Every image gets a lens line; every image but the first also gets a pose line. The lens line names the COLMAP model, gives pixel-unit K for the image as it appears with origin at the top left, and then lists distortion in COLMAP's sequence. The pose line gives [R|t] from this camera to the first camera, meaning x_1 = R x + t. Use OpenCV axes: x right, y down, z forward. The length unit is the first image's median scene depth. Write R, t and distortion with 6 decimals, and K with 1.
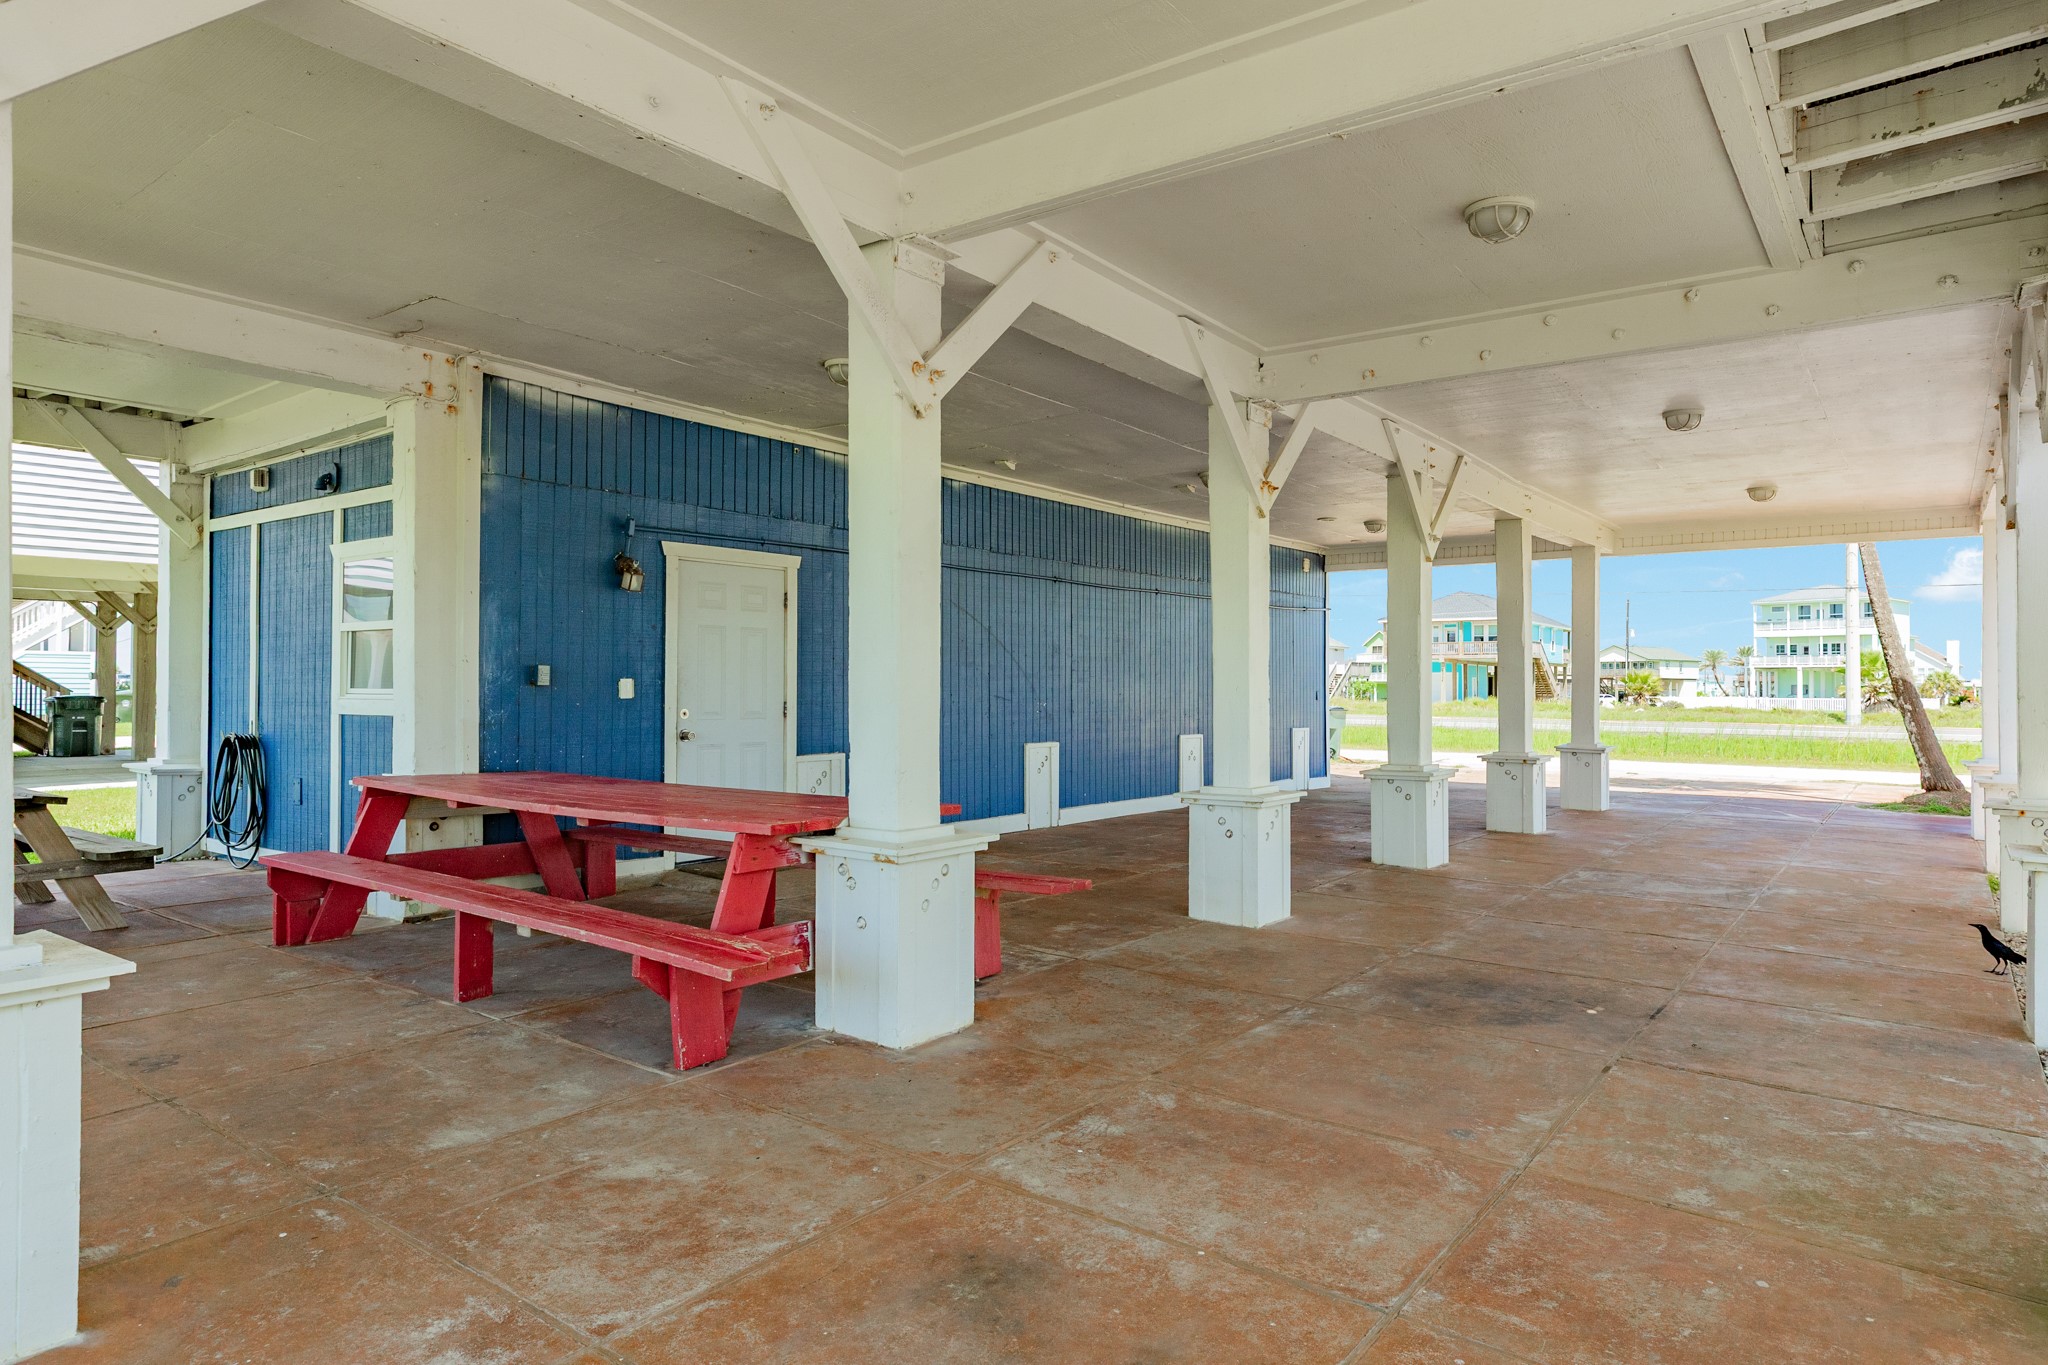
lens RADIAL K [[1191.5, 0, 1024.0], [0, 1191.5, 682.5], [0, 0, 1]] dist [-0.000955, 0.000818]
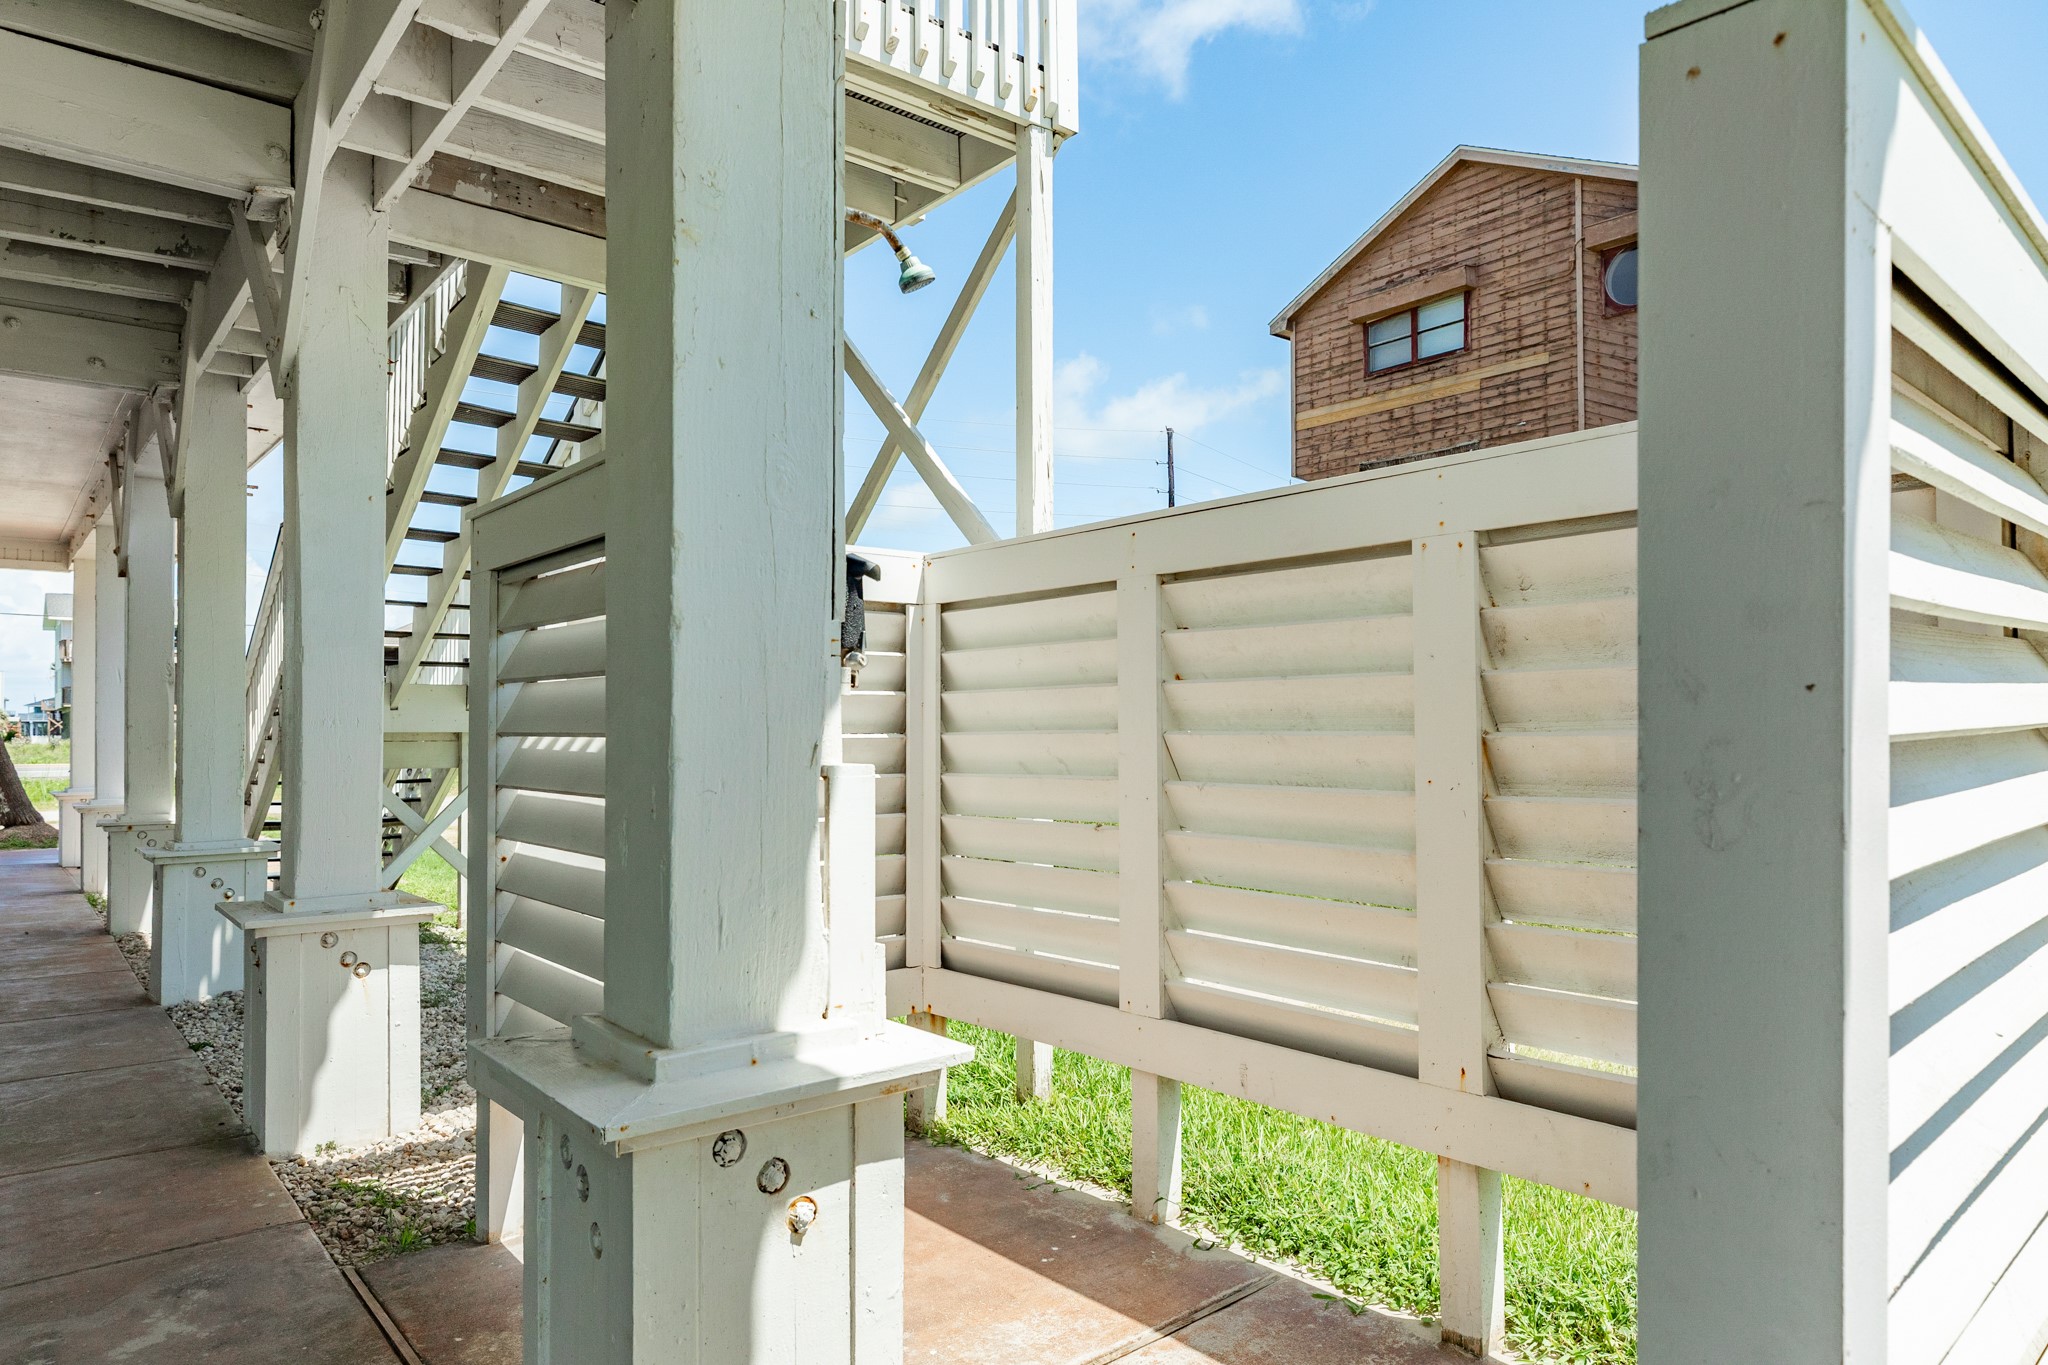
lens RADIAL K [[1204.2, 0, 1023.1], [0, 1204.2, 723.0], [0, 0, 1]] dist [-0.003780, -0.002000]
pose [[0.212258, -0.000036, 0.977214, -0.106967], [-0.005345, 0.999985, 0.001198, 0.004072], [-0.977199, -0.005477, 0.212255, -0.079565]]
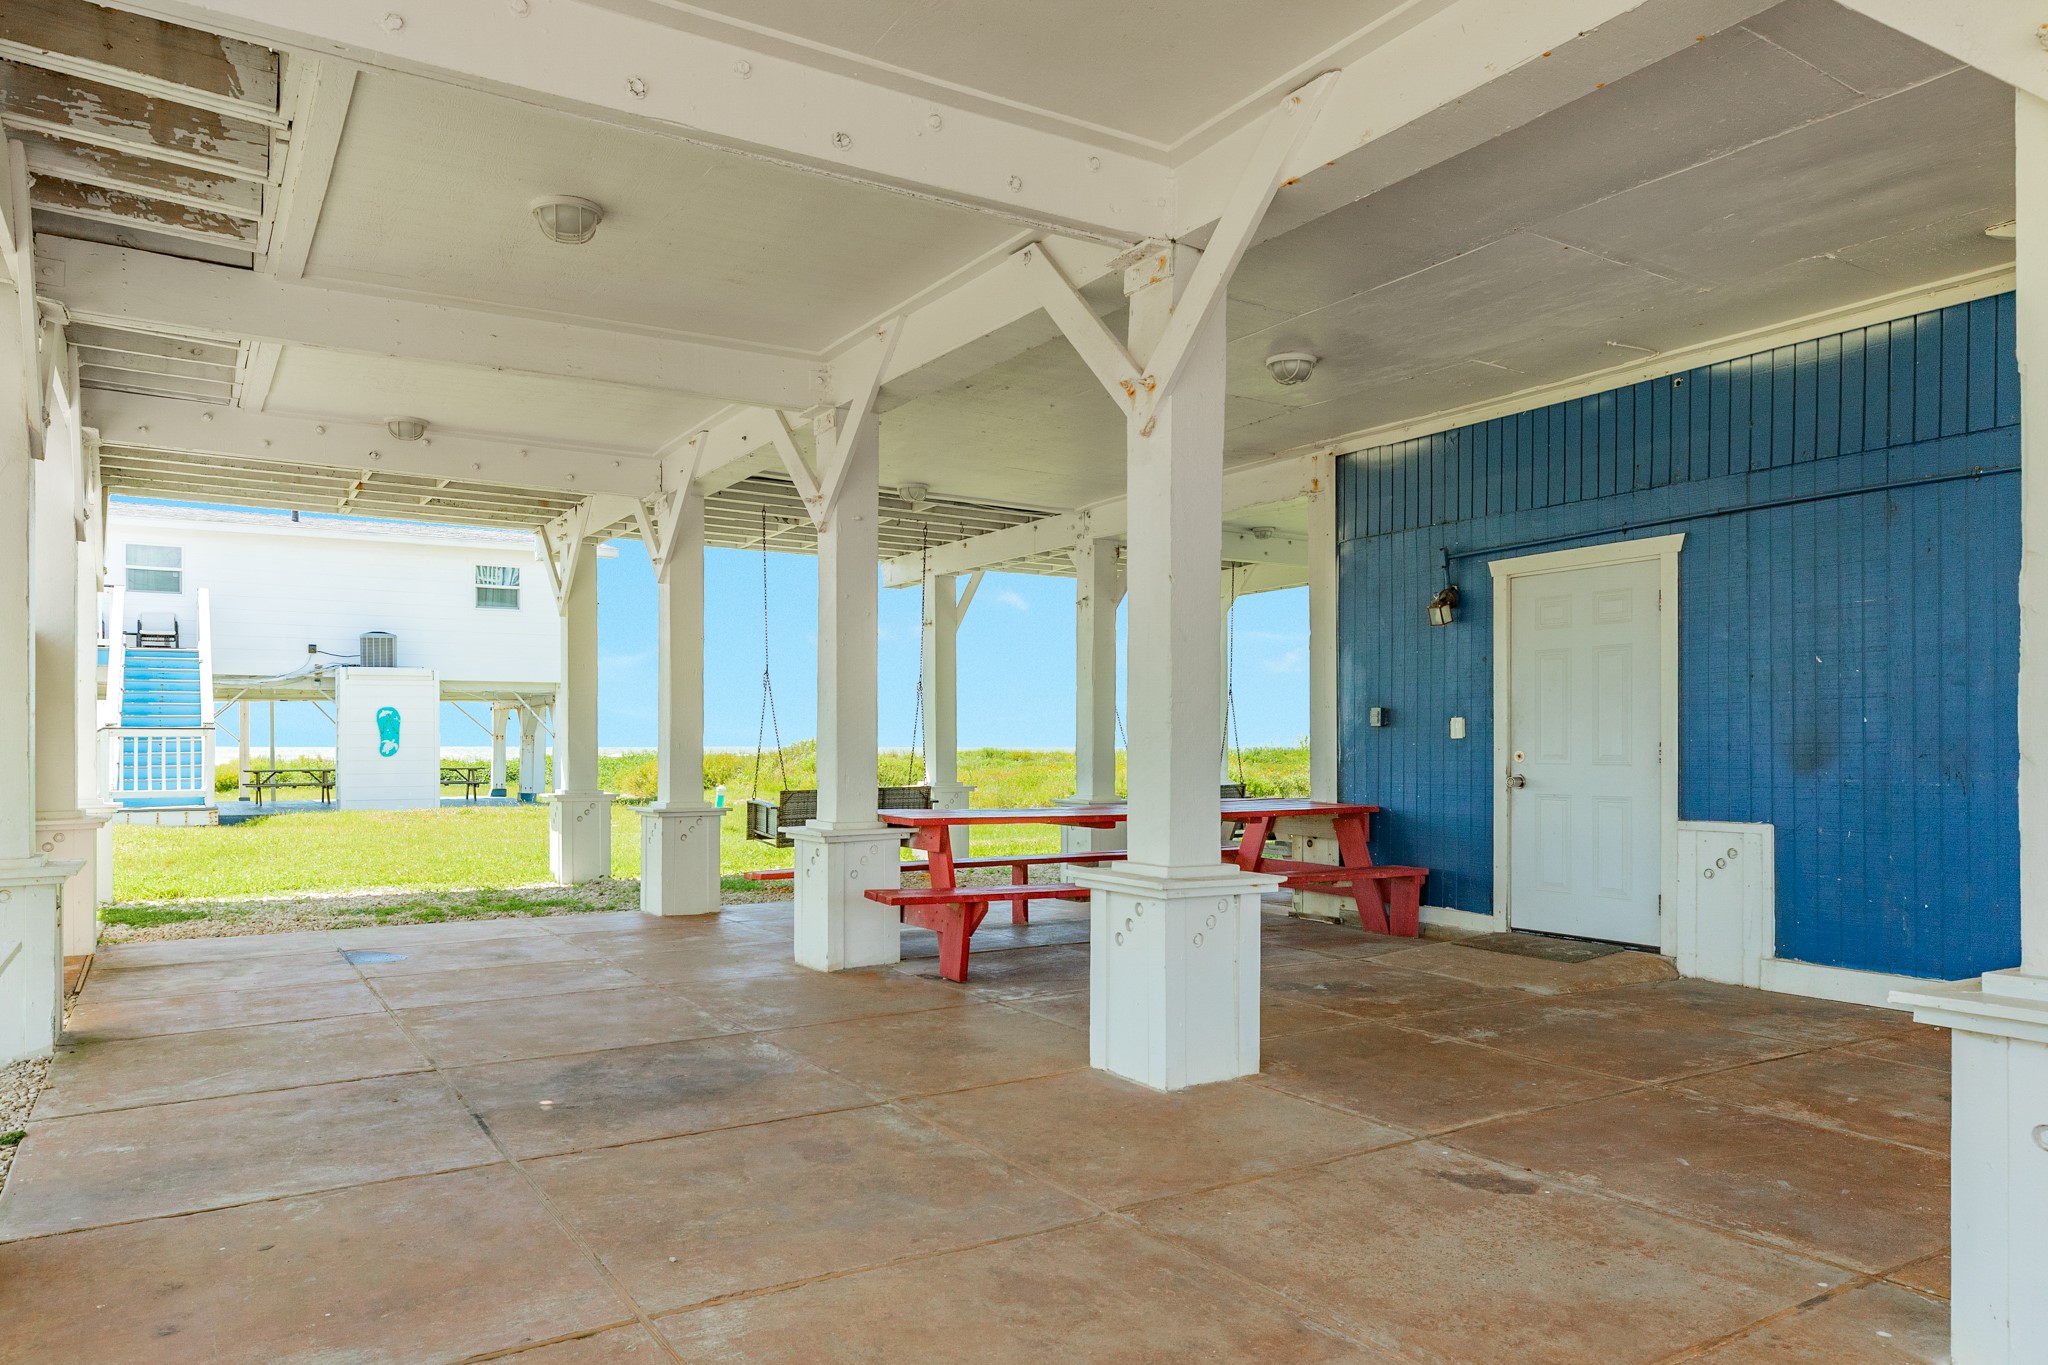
lens RADIAL K [[1398.0, 0, 1027.1], [0, 1398.0, 750.8], [0, 0, 1]] dist [-0.000003, 0.110486]
pose [[-0.362069, 0.002907, -0.932147, 0.796345], [0.009127, 0.999958, -0.000427, 0.019826], [0.932107, -0.008662, -0.362080, 1.051286]]
